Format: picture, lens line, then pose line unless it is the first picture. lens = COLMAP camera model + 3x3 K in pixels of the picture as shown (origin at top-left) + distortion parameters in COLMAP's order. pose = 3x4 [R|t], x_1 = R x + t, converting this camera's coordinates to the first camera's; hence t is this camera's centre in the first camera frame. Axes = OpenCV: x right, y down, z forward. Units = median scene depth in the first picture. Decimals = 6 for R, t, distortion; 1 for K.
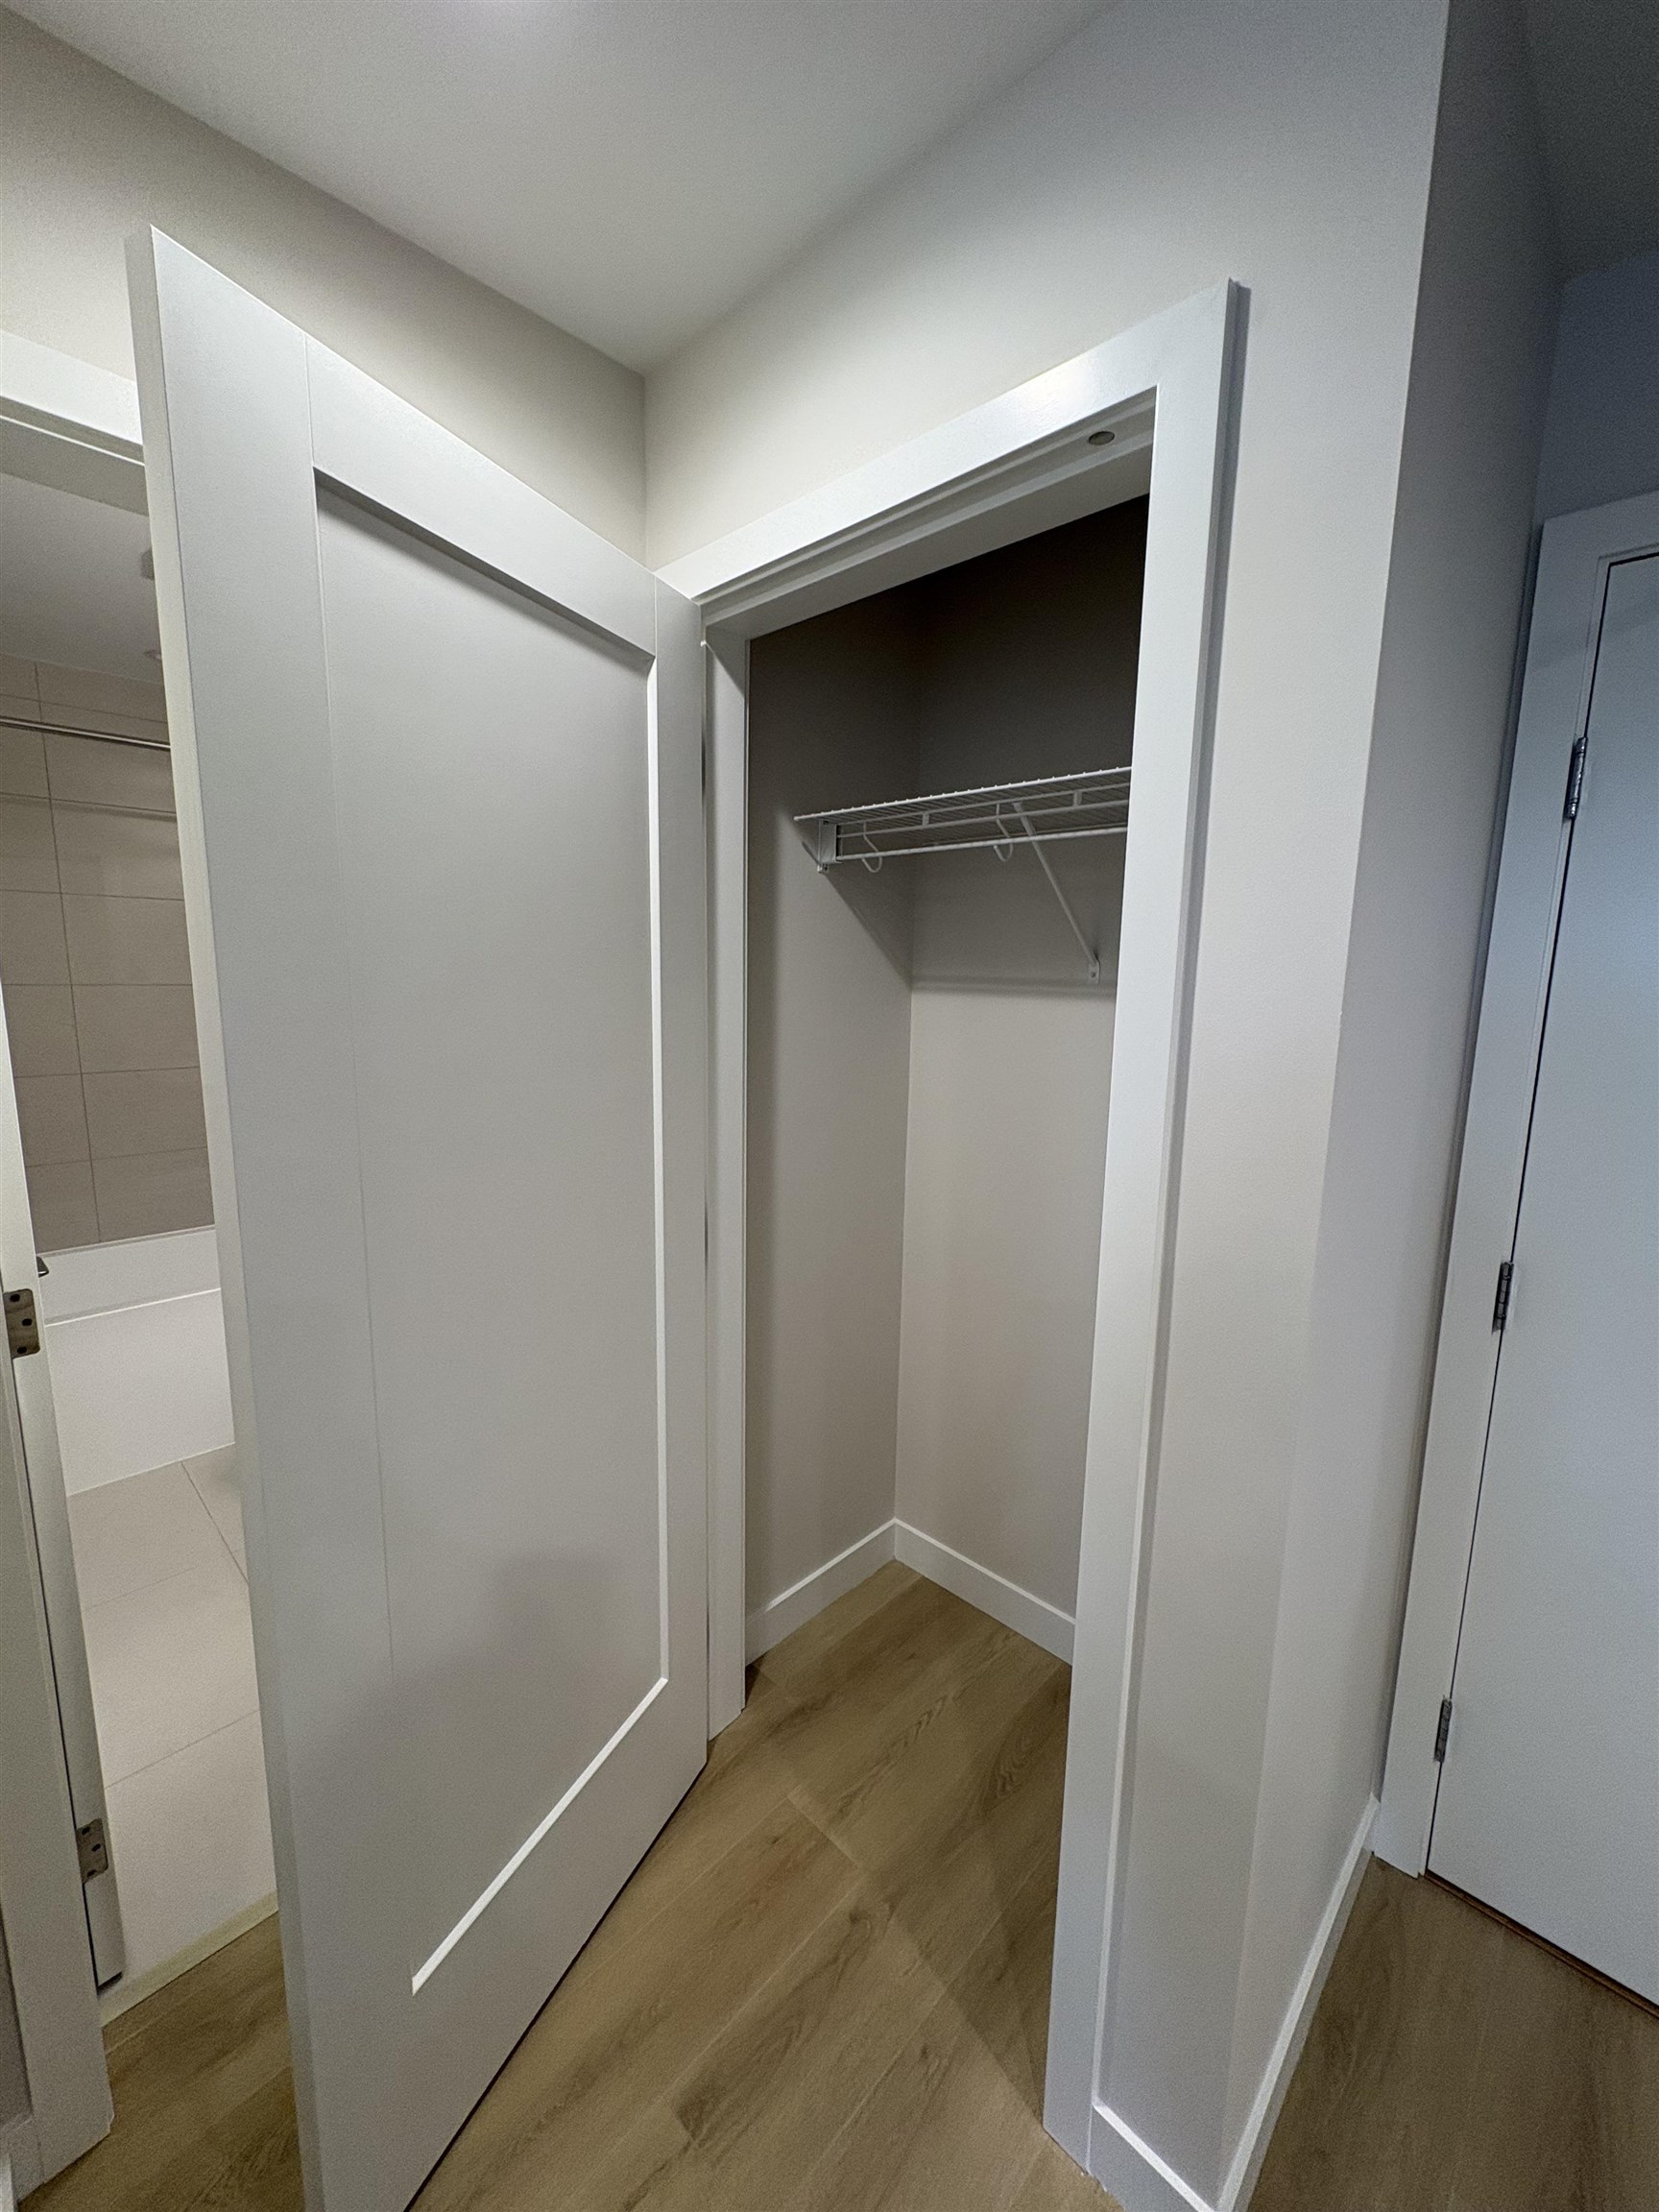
lens RADIAL K [[870.2, 0, 839.3], [0, 870.2, 1095.7], [0, 0, 1]] dist [-0.003681, 0.001461]
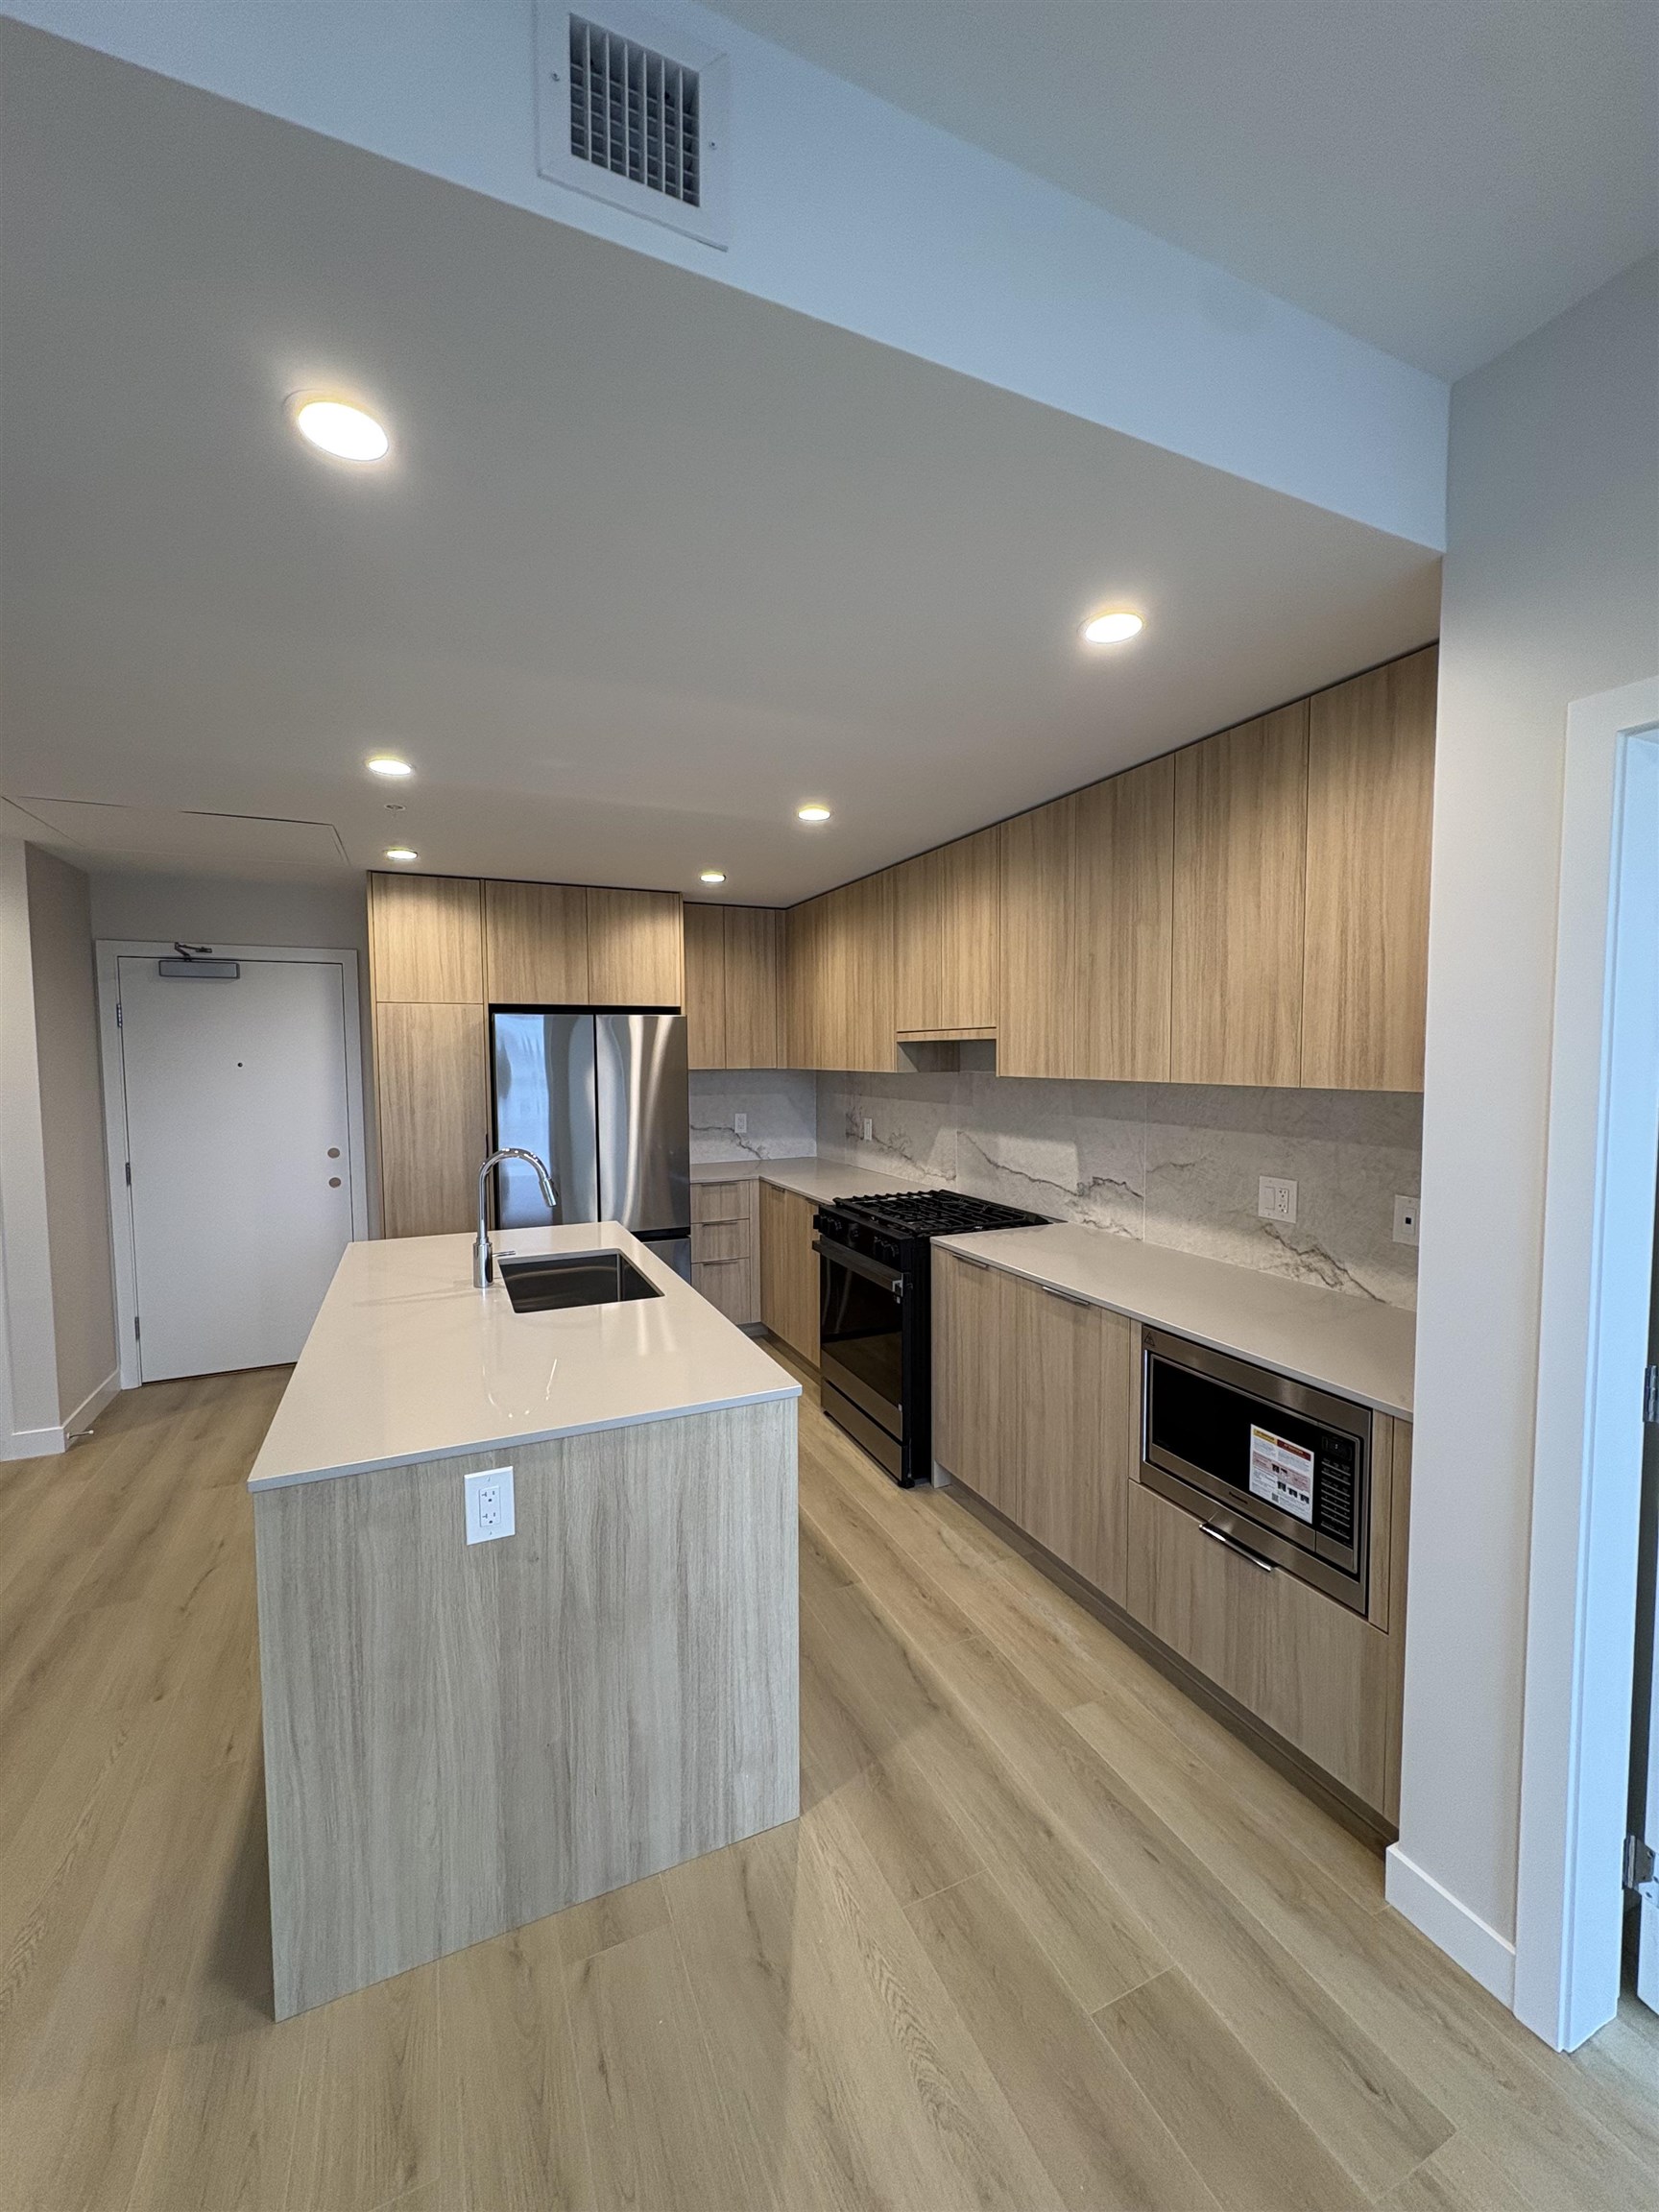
lens RADIAL K [[870.2, 0, 834.6], [0, 870.2, 1103.6], [0, 0, 1]] dist [-0.003681, 0.001461]
pose [[0.365806, -0.074873, 0.927674, -1.104969], [0.154333, 0.987839, 0.018872, 0.290618], [-0.917806, 0.136267, 0.372913, -2.355133]]
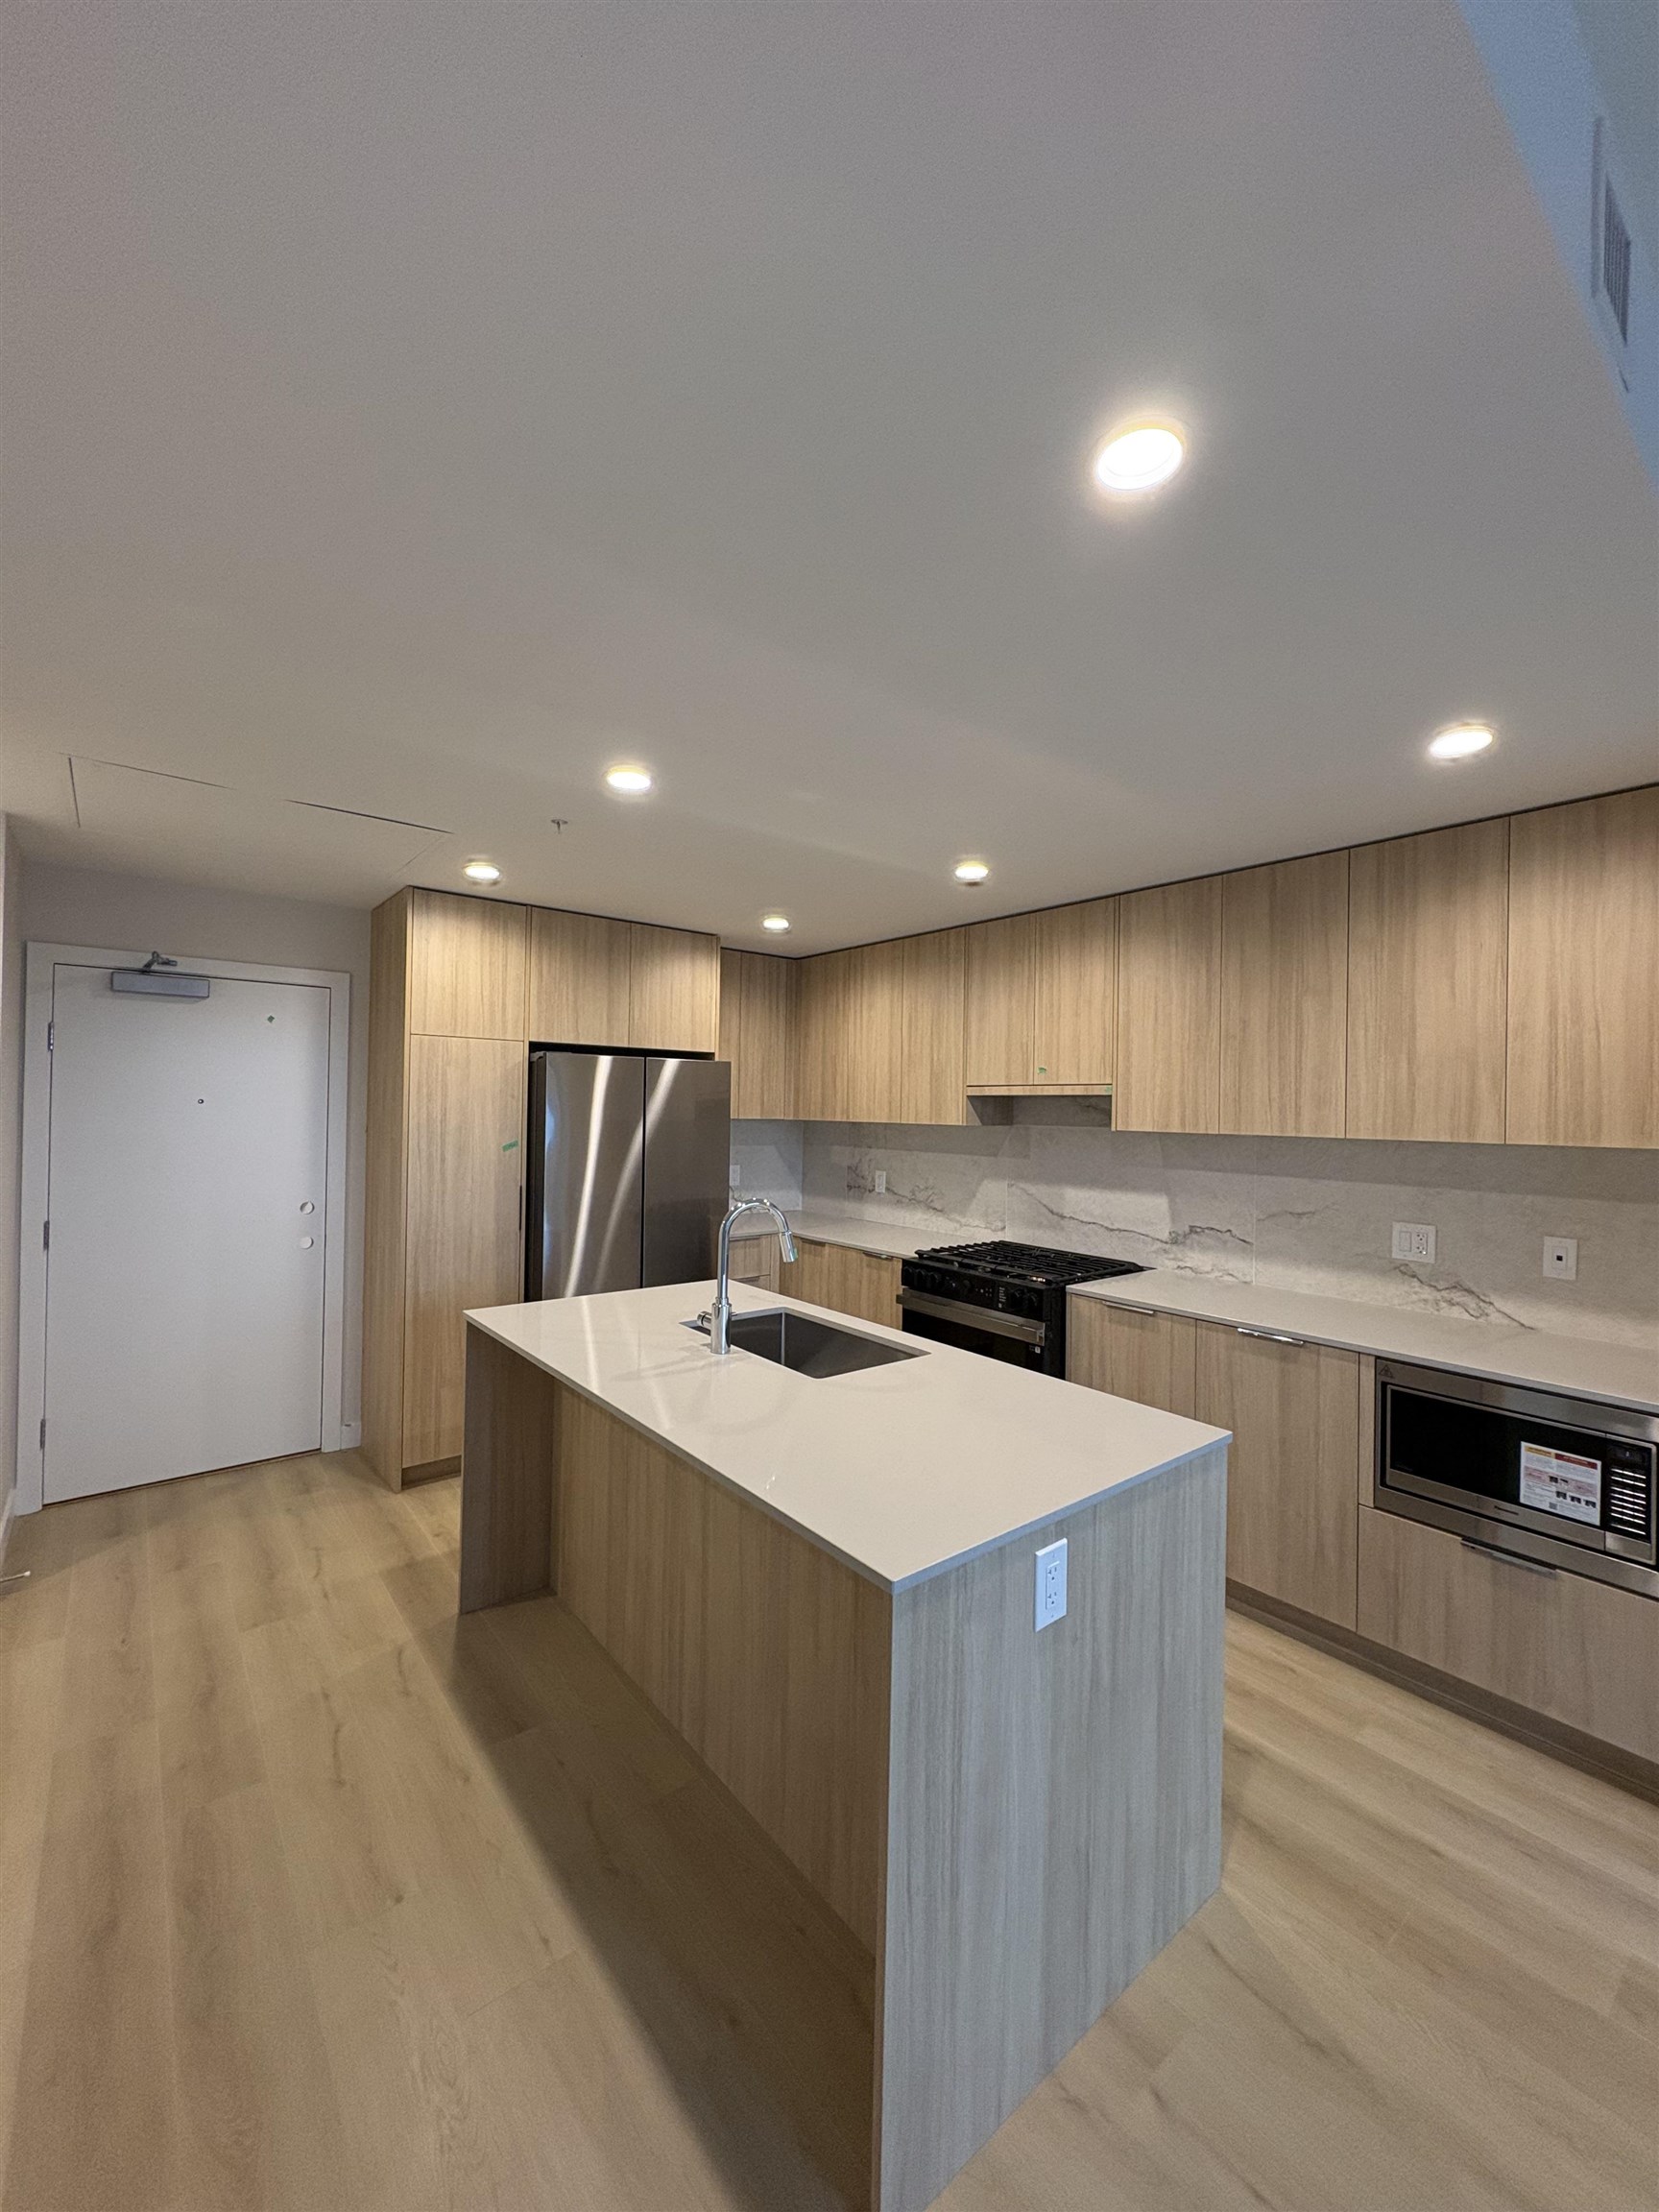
lens RADIAL K [[870.2, 0, 833.4], [0, 870.2, 1102.9], [0, 0, 1]] dist [-0.003681, 0.001461]
pose [[0.124702, -0.009754, 0.992146, -1.309518], [0.135779, 0.990712, -0.007326, 0.166085], [-0.982860, 0.135627, 0.124868, -1.455807]]
